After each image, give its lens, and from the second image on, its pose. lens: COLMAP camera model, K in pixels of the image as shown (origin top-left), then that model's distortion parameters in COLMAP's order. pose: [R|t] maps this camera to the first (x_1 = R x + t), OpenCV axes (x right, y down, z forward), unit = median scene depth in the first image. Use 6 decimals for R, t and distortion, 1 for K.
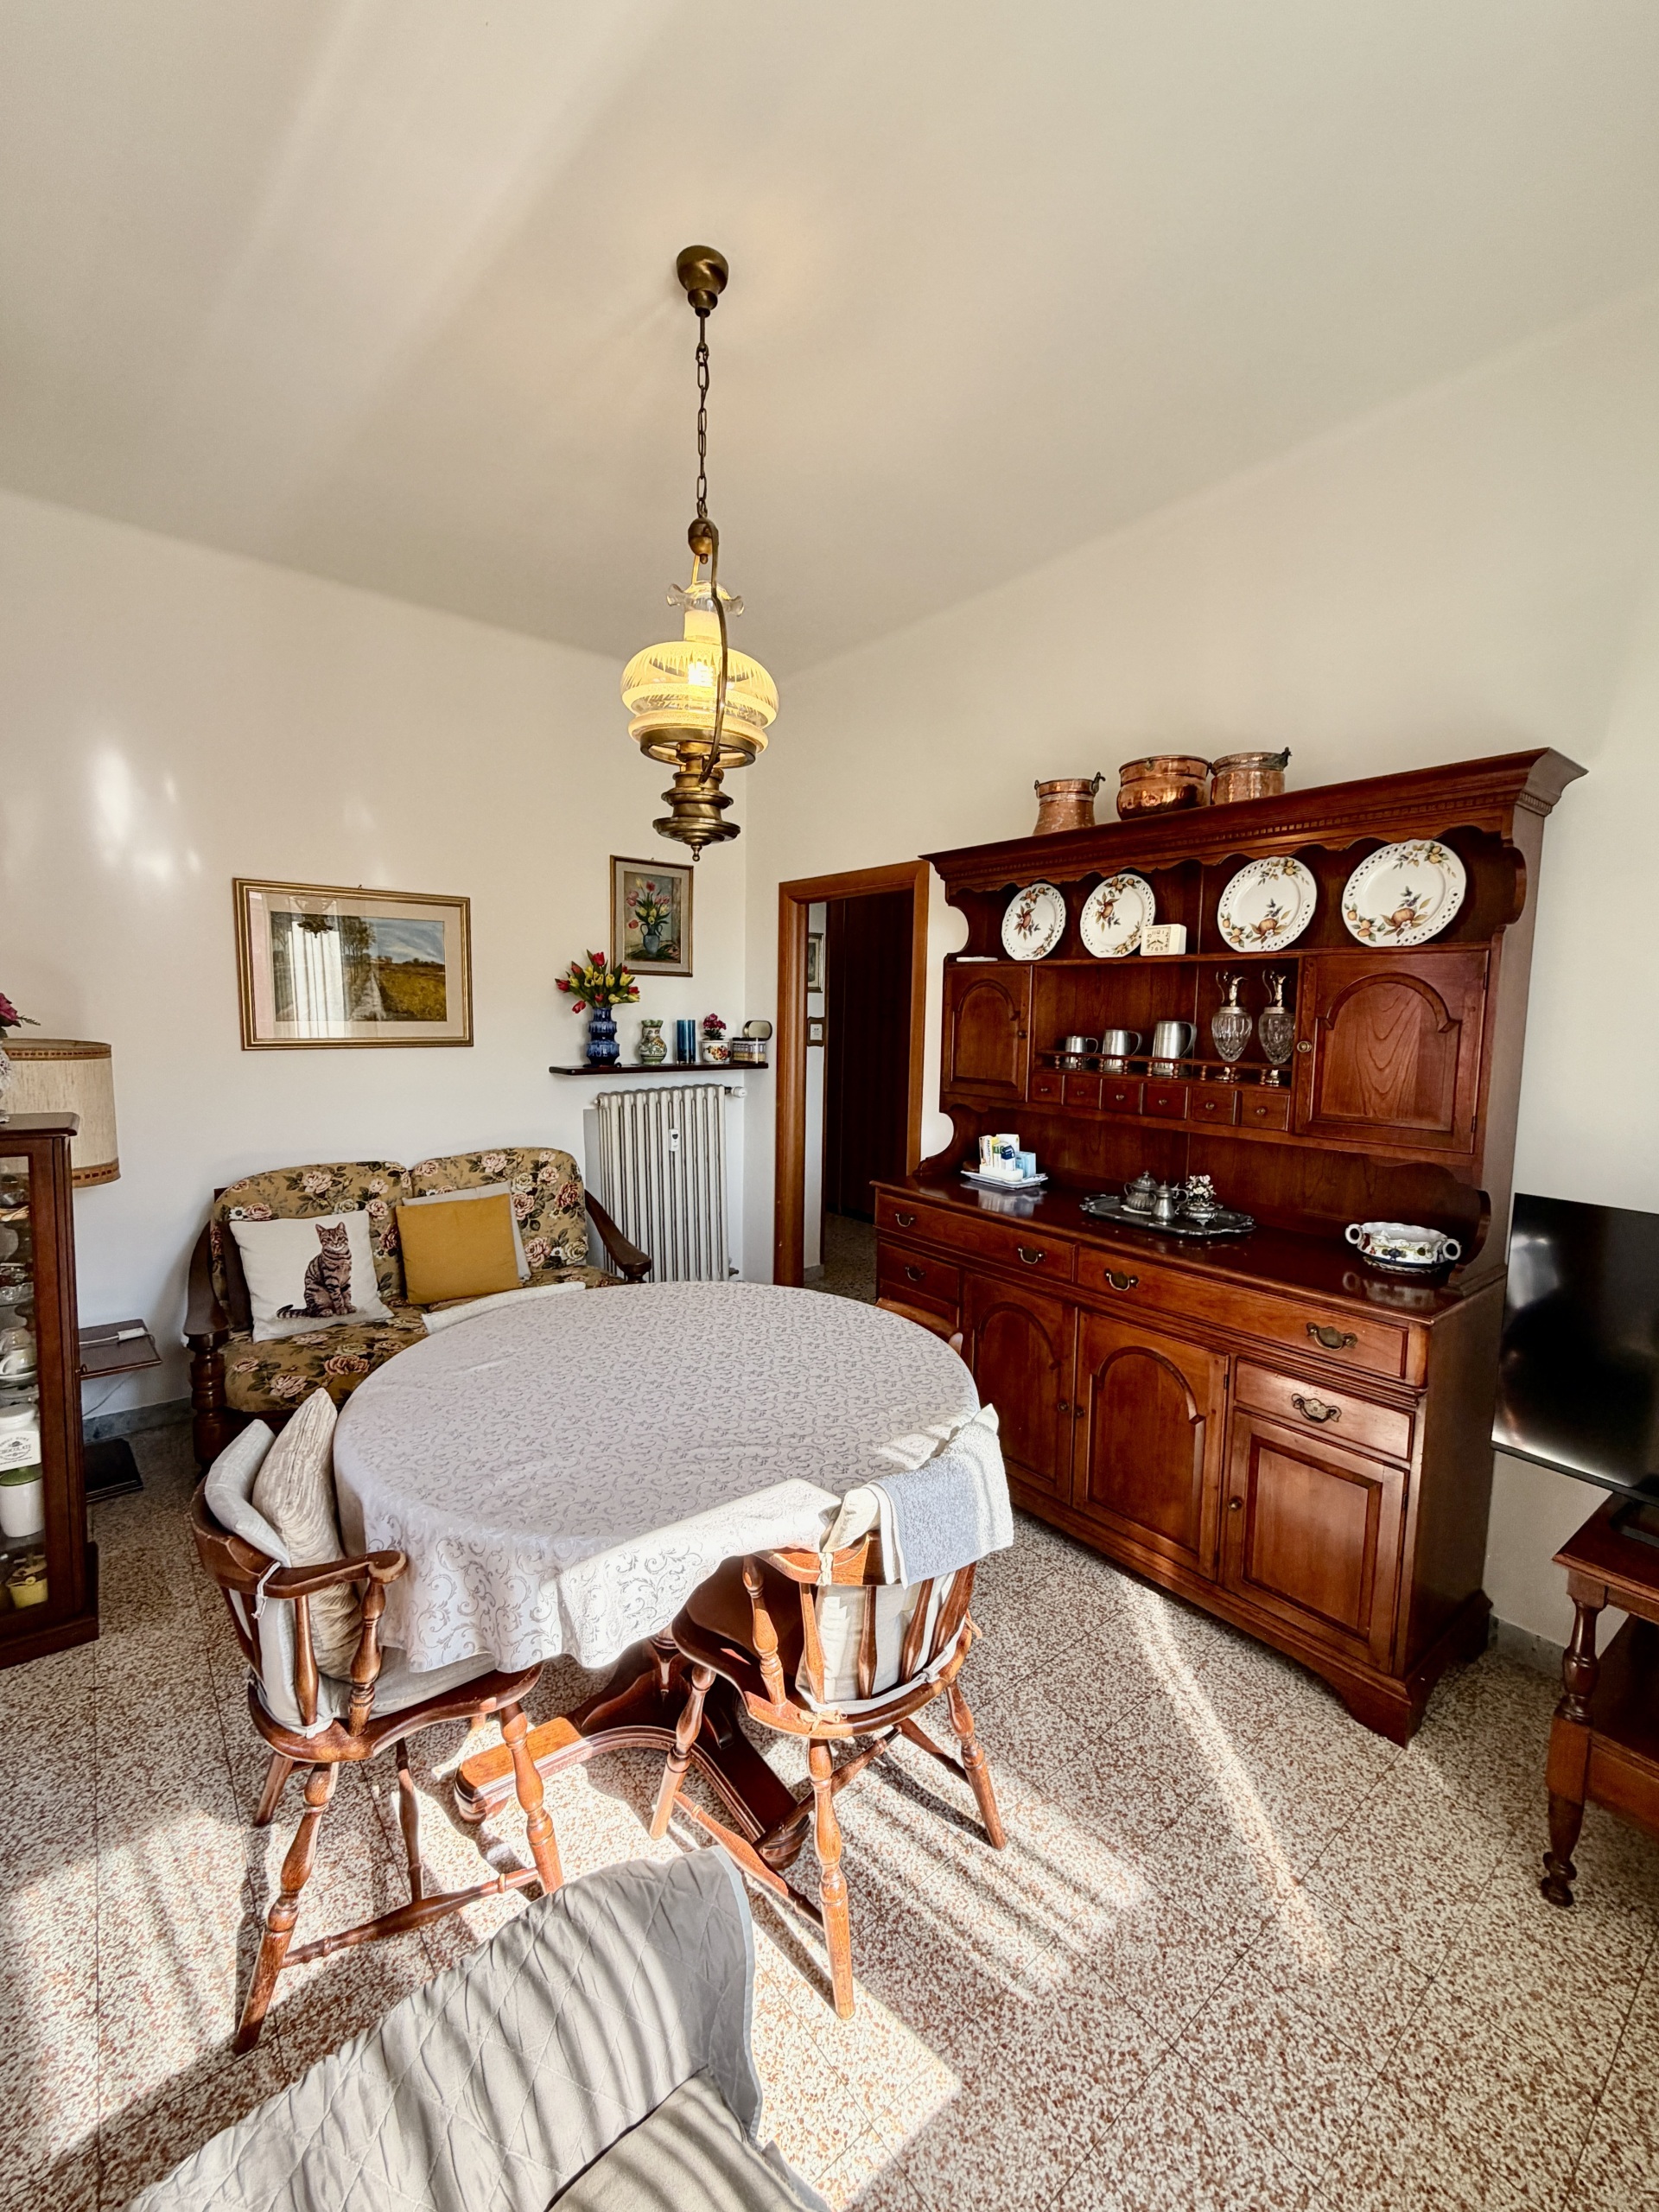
lens RADIAL K [[916.3, 0, 829.5], [0, 916.3, 1106.0], [0, 0, 1]] dist [0.010369, 0.000395]
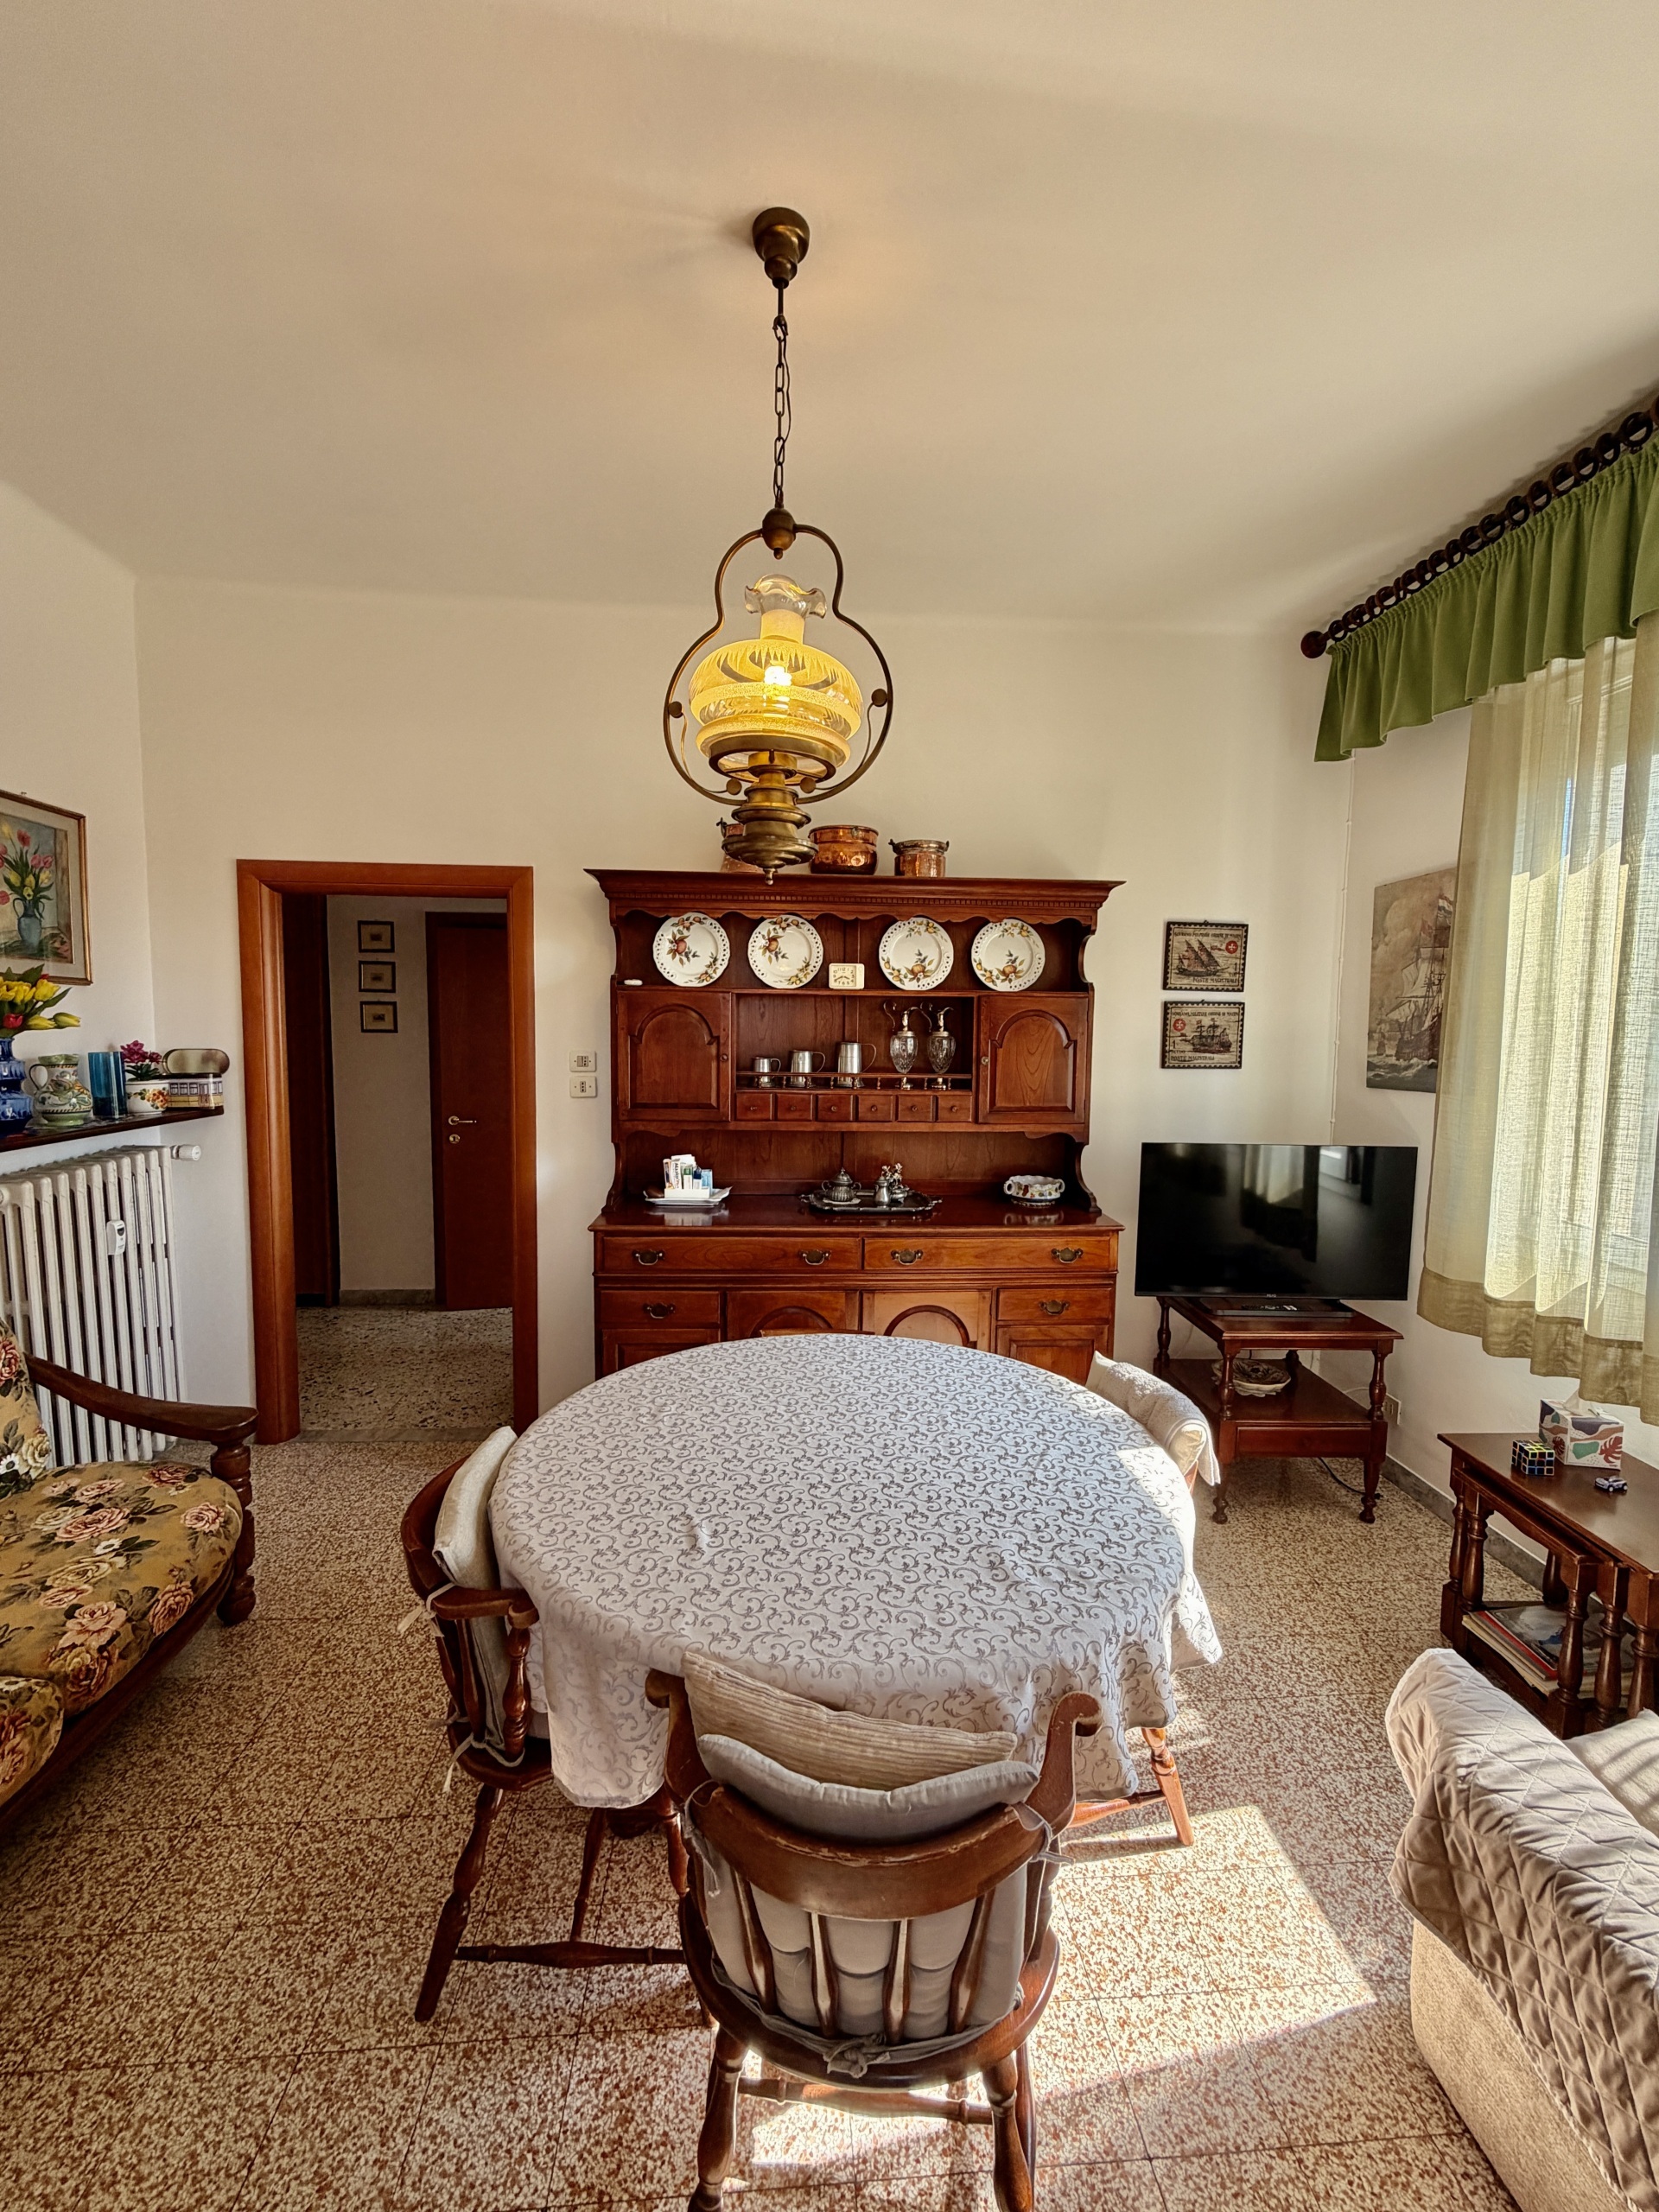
lens RADIAL K [[906.8, 0, 834.4], [0, 906.8, 1100.8], [0, 0, 1]] dist [0.000815, 0.000105]
pose [[0.567267, -0.079647, 0.819673, -0.557591], [0.085503, 0.995629, 0.037571, -0.055445], [-0.819083, 0.048772, 0.571598, 0.295948]]
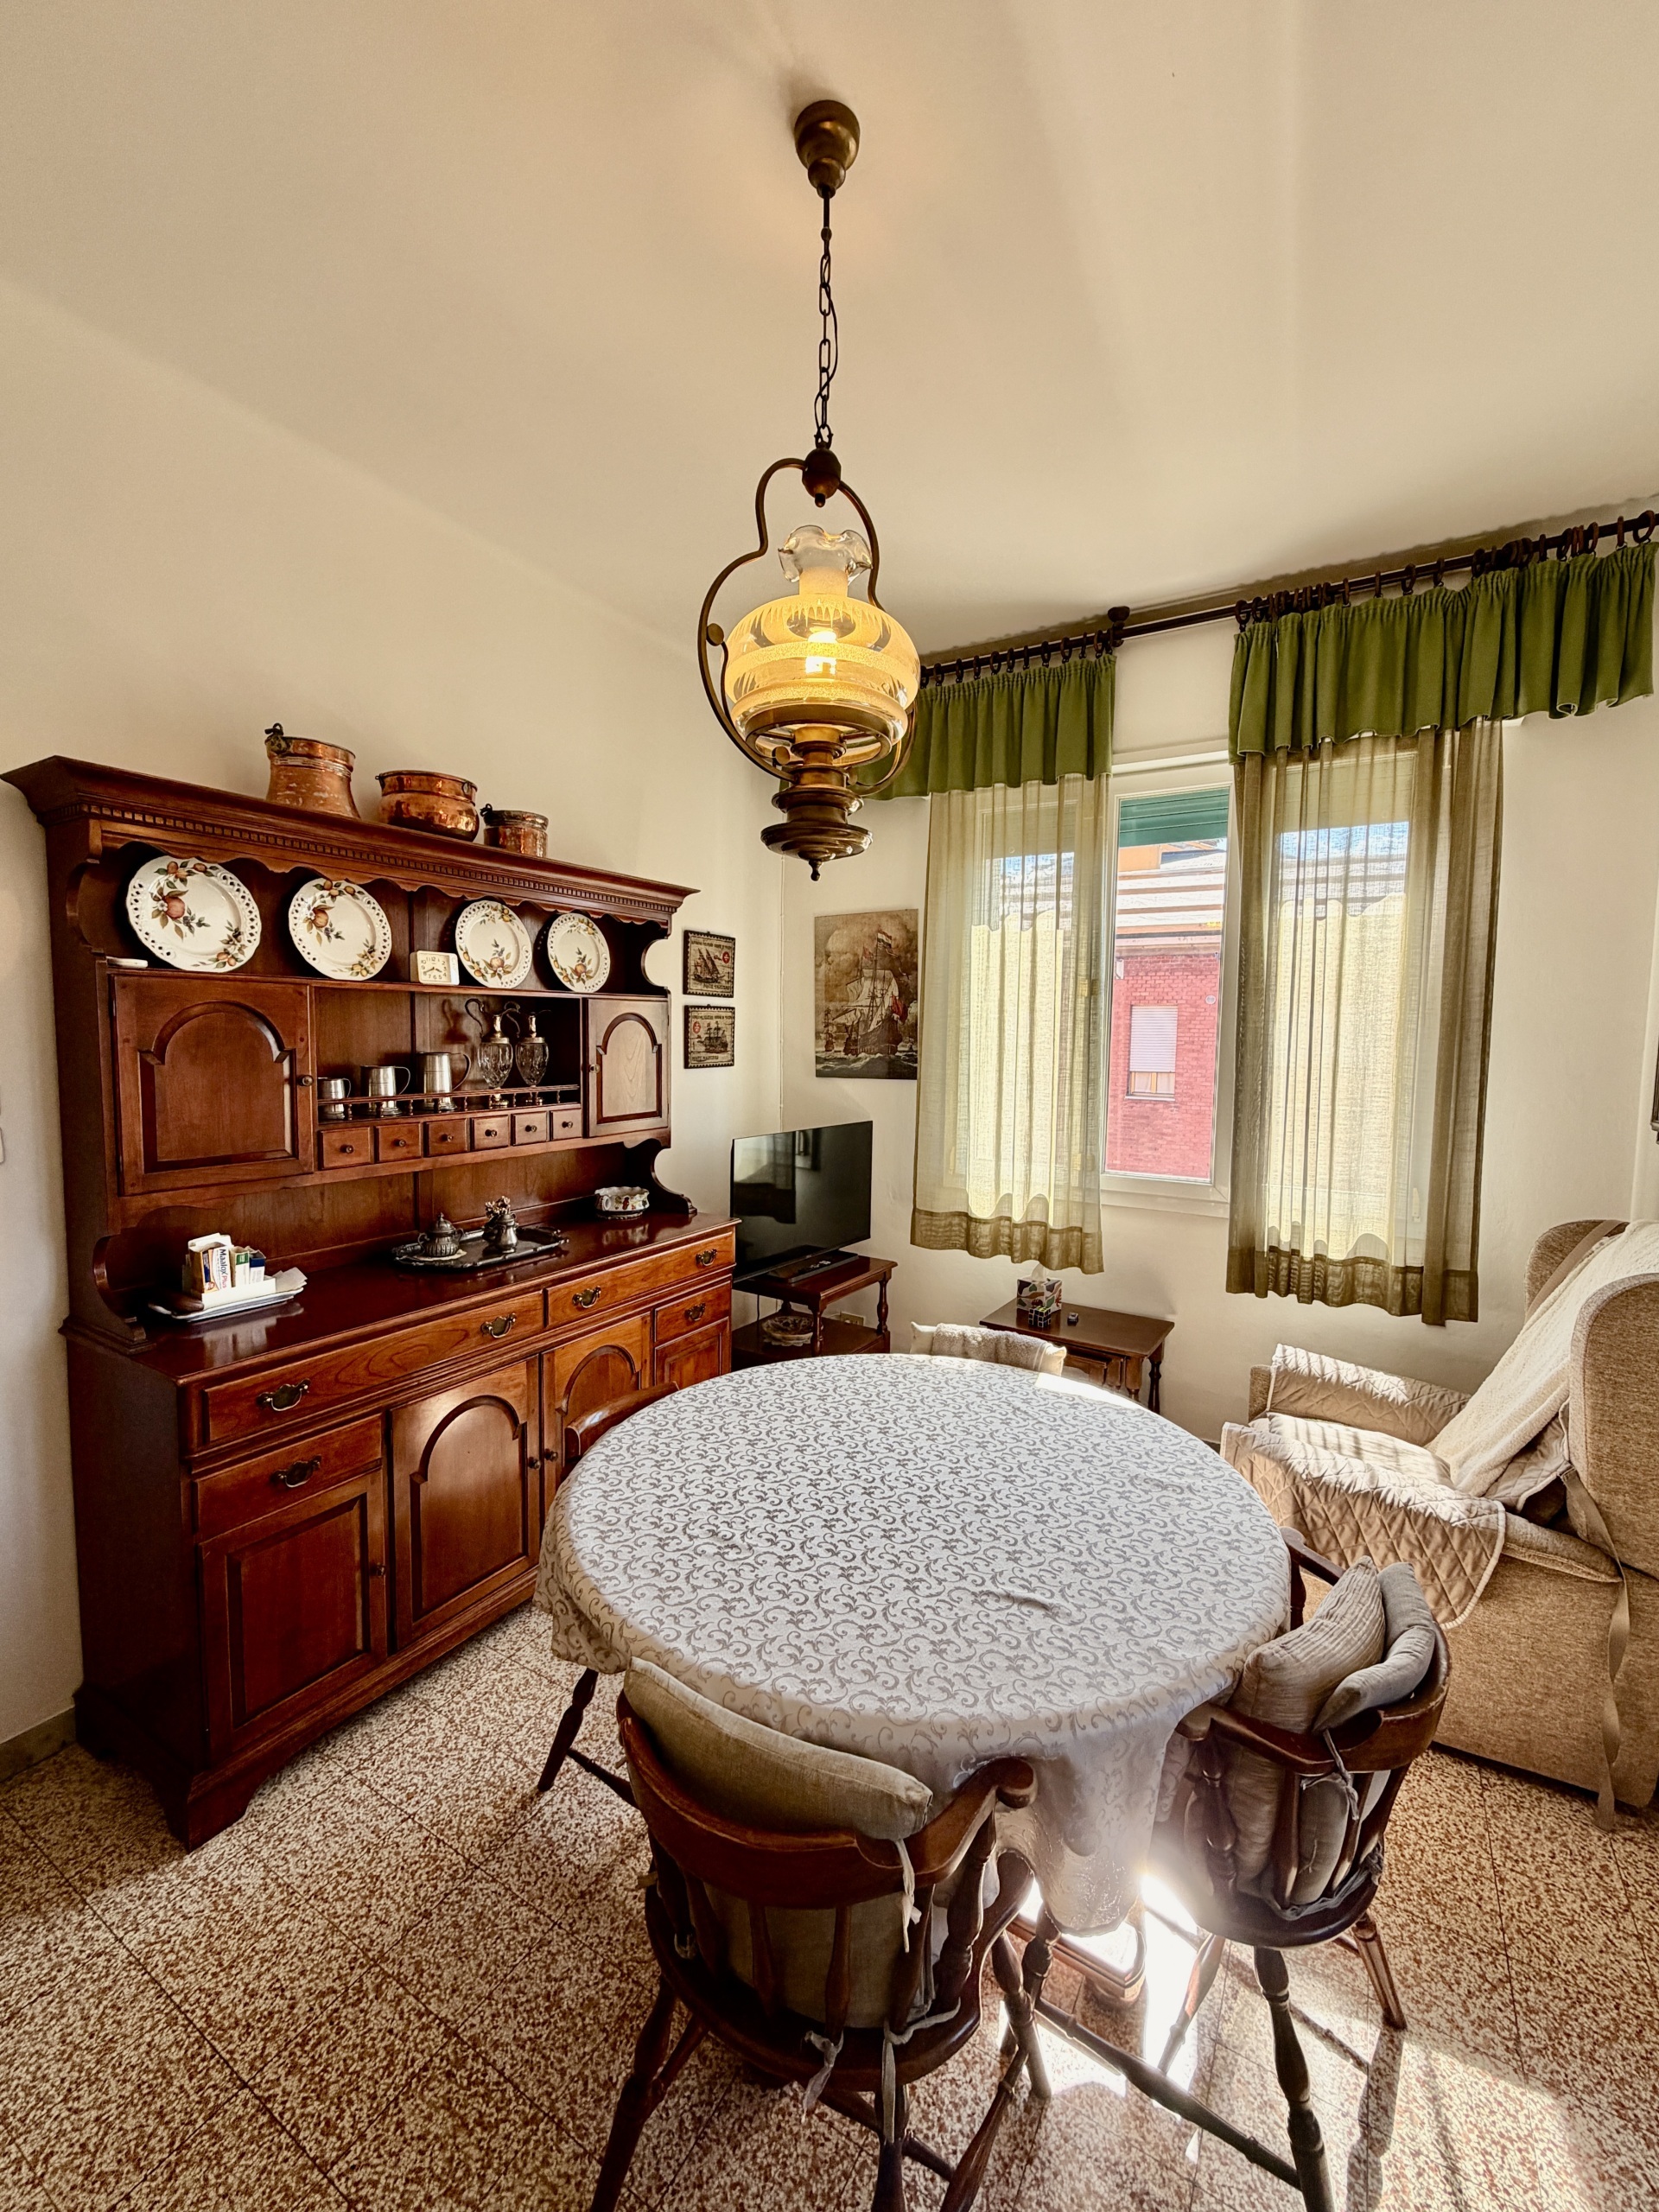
lens RADIAL K [[906.8, 0, 834.4], [0, 906.8, 1100.8], [0, 0, 1]] dist [0.000815, 0.000105]
pose [[-0.350472, -0.097476, 0.931487, -0.580065], [0.080714, 0.987725, 0.133730, -0.120184], [-0.933089, 0.122053, -0.338302, 0.830058]]
